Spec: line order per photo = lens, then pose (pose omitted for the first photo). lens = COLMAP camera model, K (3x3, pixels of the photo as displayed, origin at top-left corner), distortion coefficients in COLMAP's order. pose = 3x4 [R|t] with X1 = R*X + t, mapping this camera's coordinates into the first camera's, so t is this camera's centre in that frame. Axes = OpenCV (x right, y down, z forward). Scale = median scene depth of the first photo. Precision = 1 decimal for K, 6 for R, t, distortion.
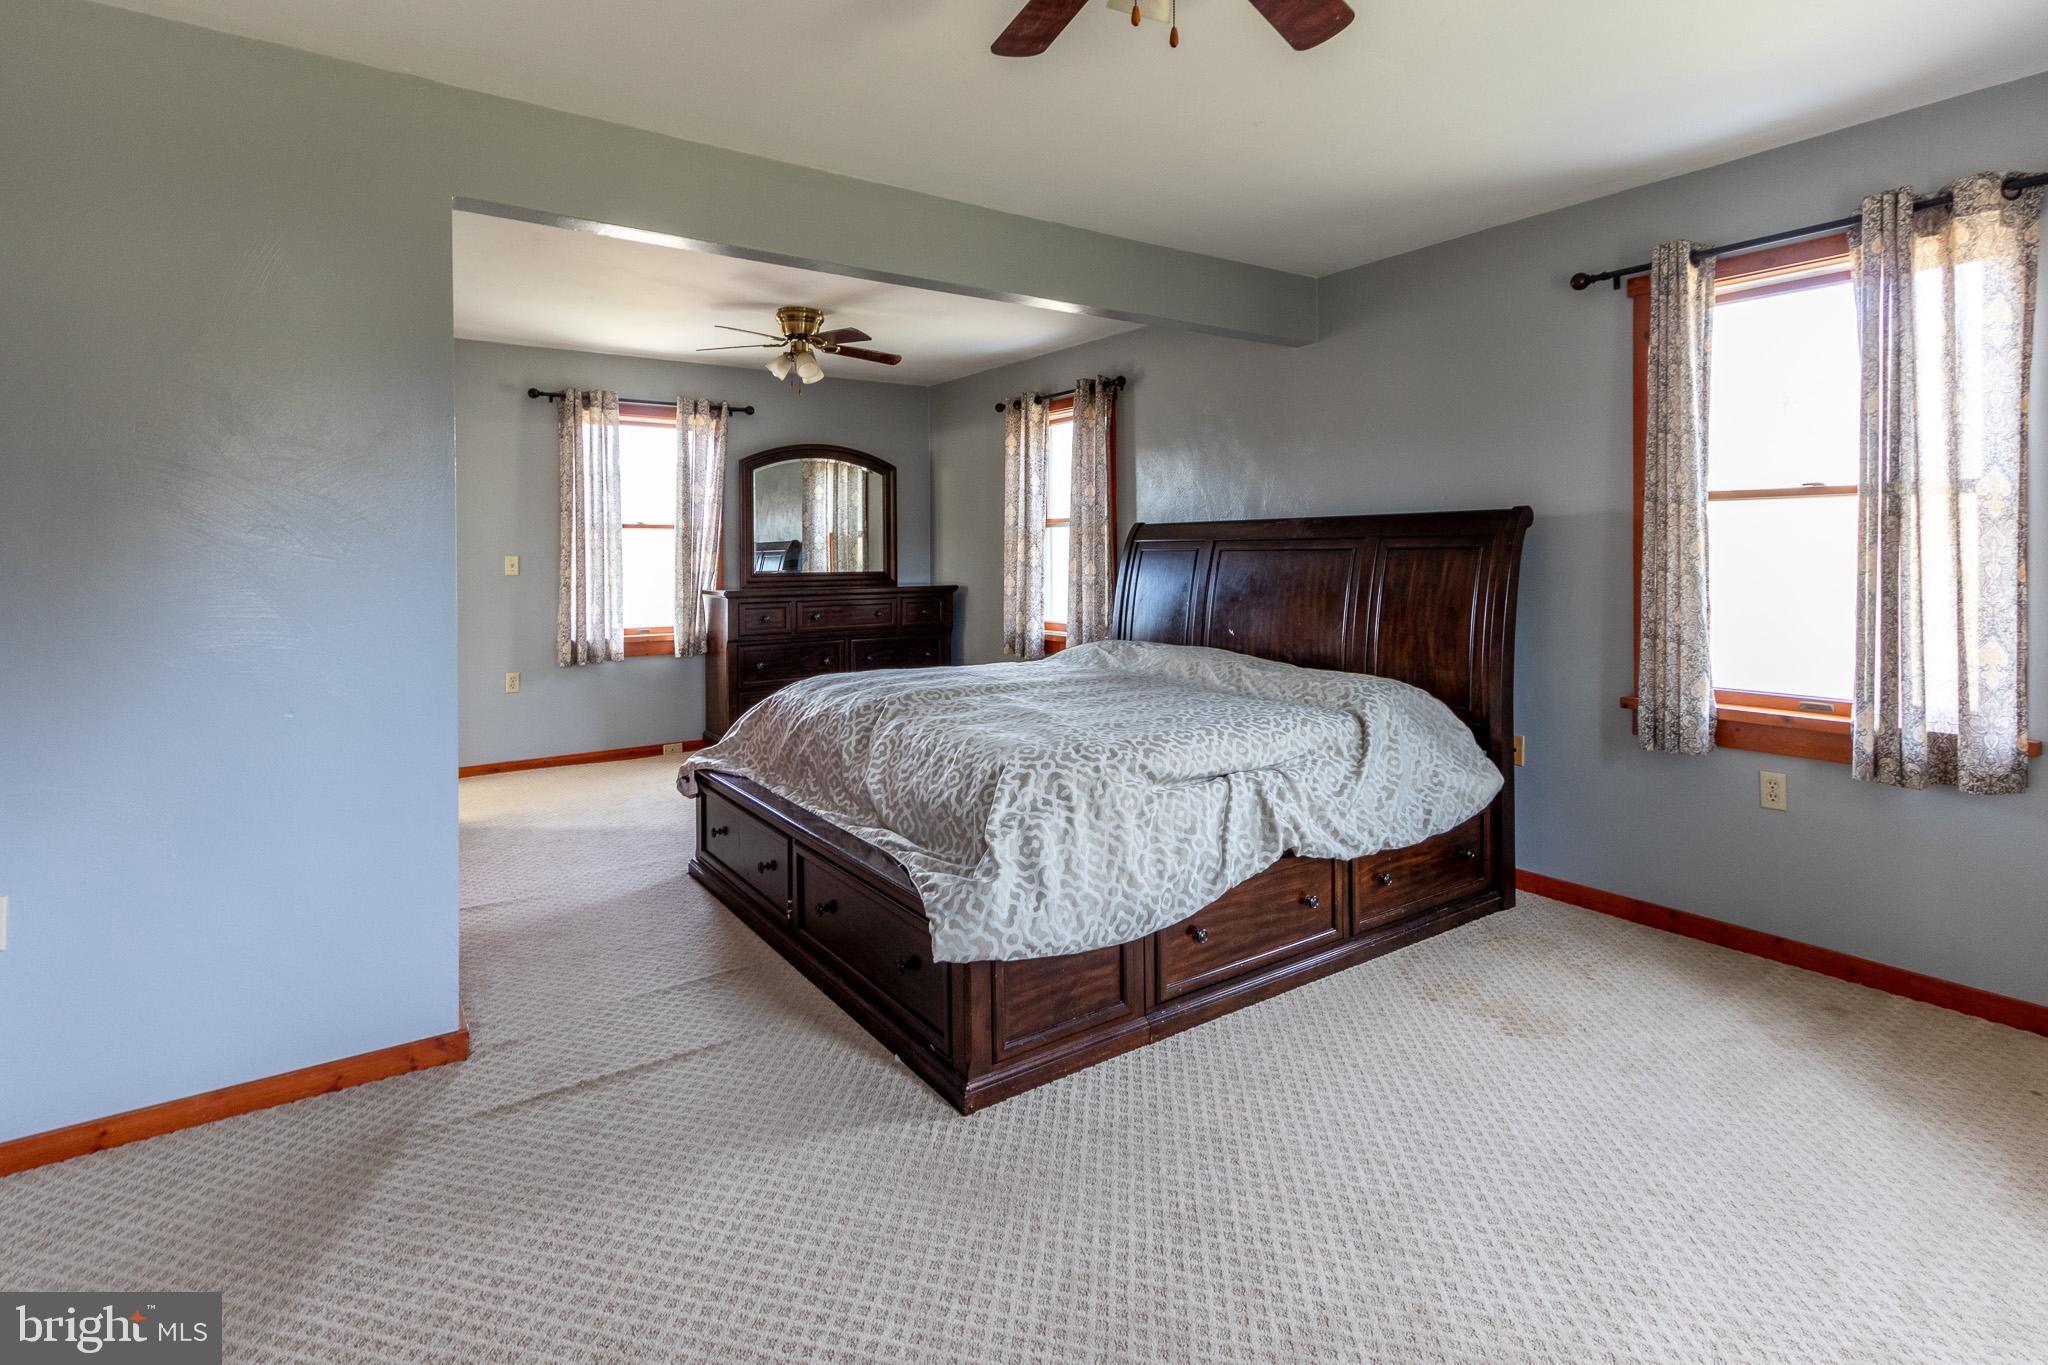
lens RADIAL K [[1003.6, 0, 1020.3], [0, 1003.6, 549.2], [0, 0, 1]] dist [0.002861, 0.000163]
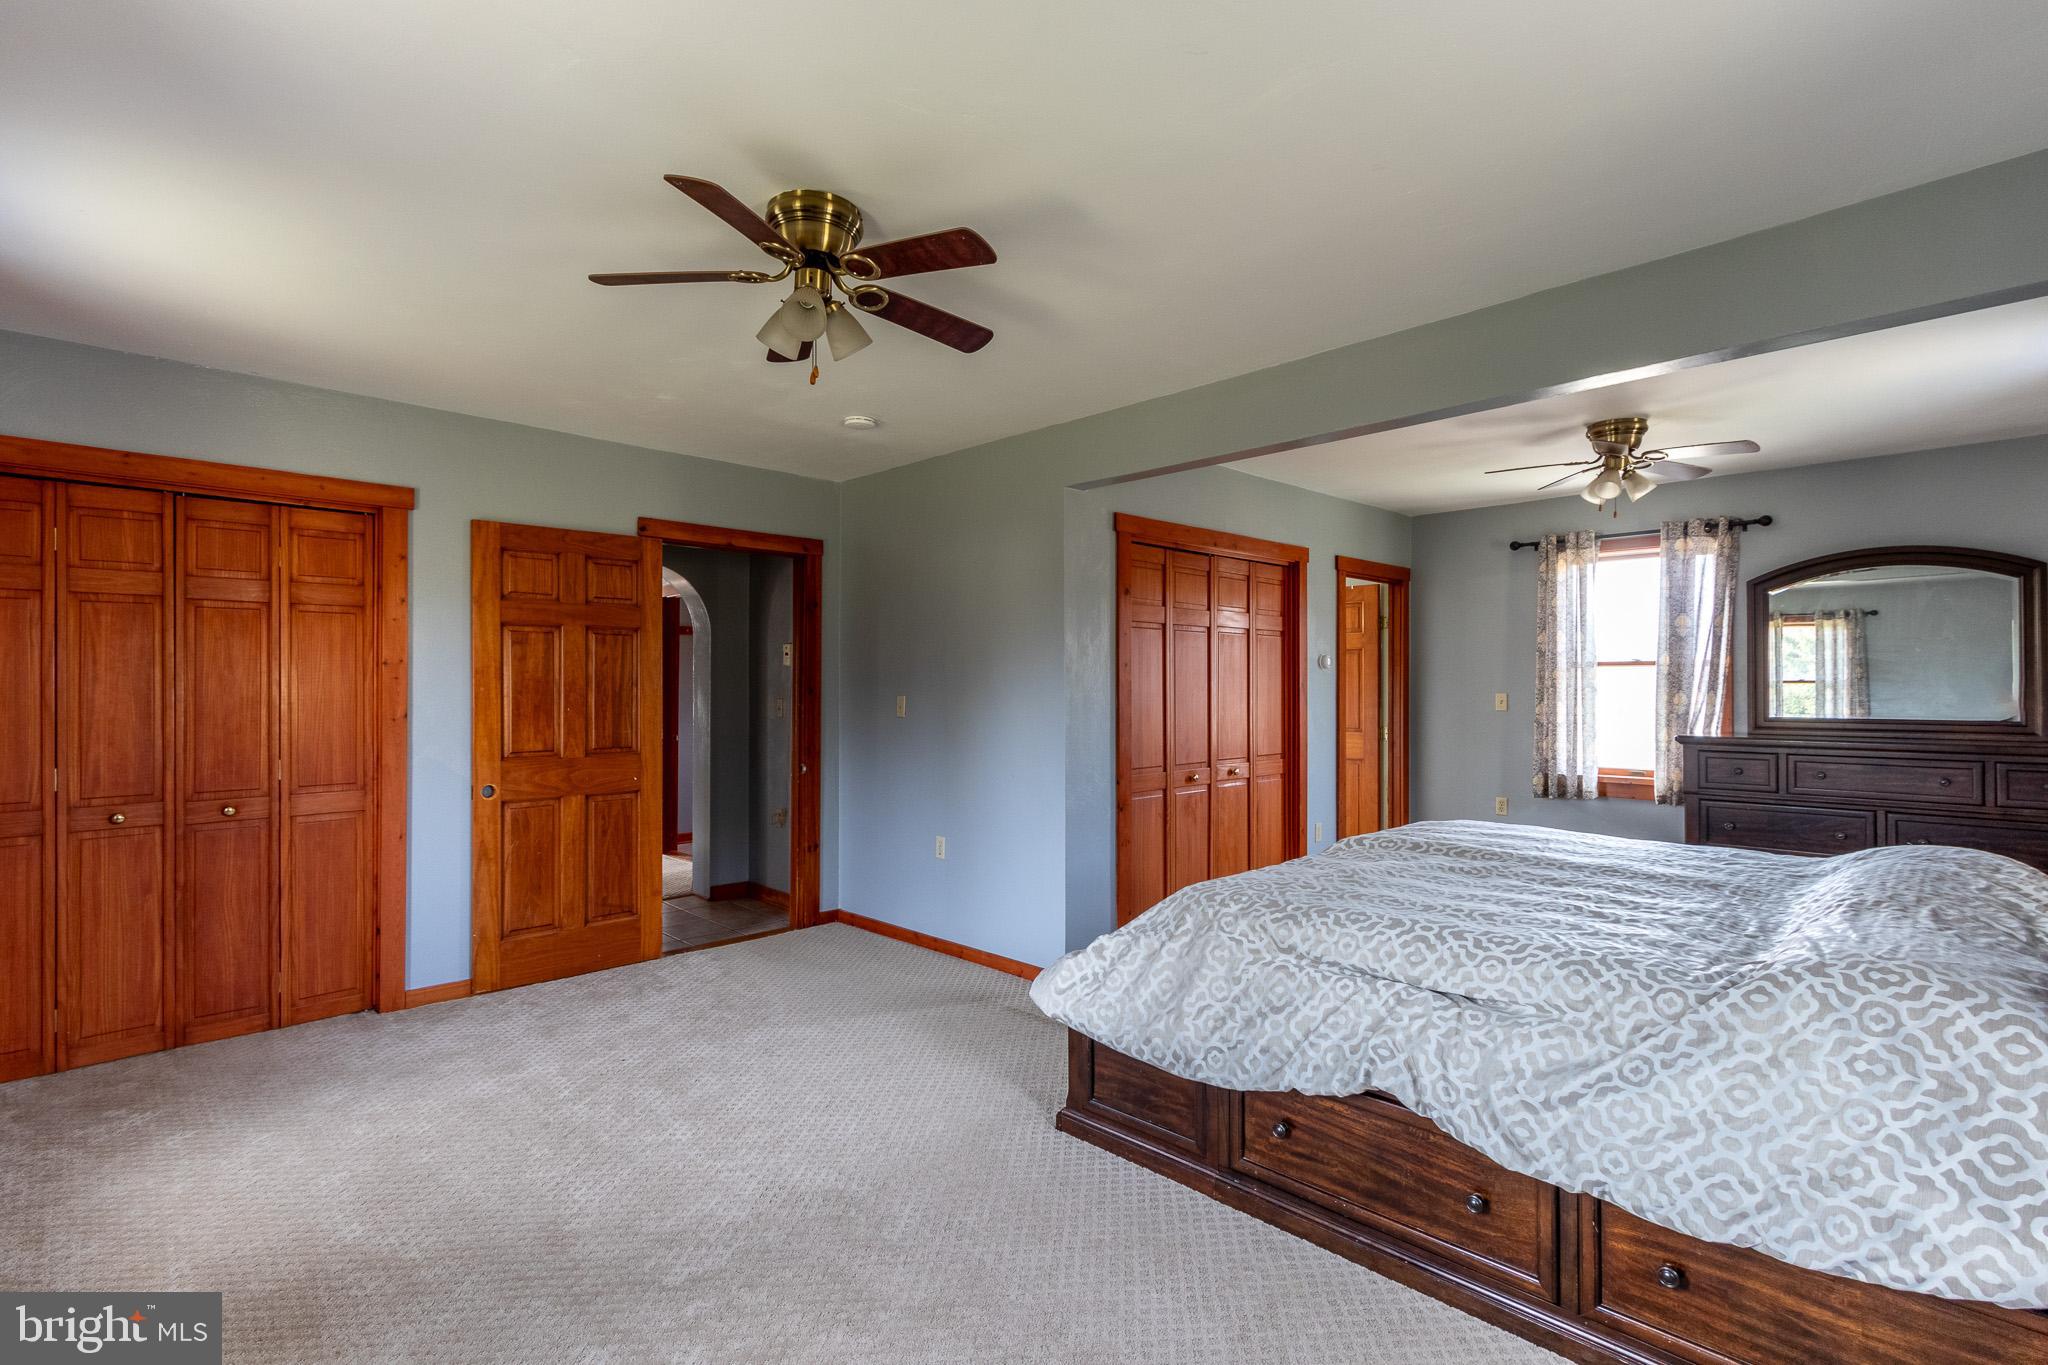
lens RADIAL K [[948.6, 0, 1020.1], [0, 948.6, 676.1], [0, 0, 1]] dist [0.005370, 0.000266]
pose [[0.169516, -0.006440, -0.985506, 0.439572], [0.004452, 0.999973, -0.005769, -0.008118], [0.985517, -0.003410, 0.169540, 0.280209]]
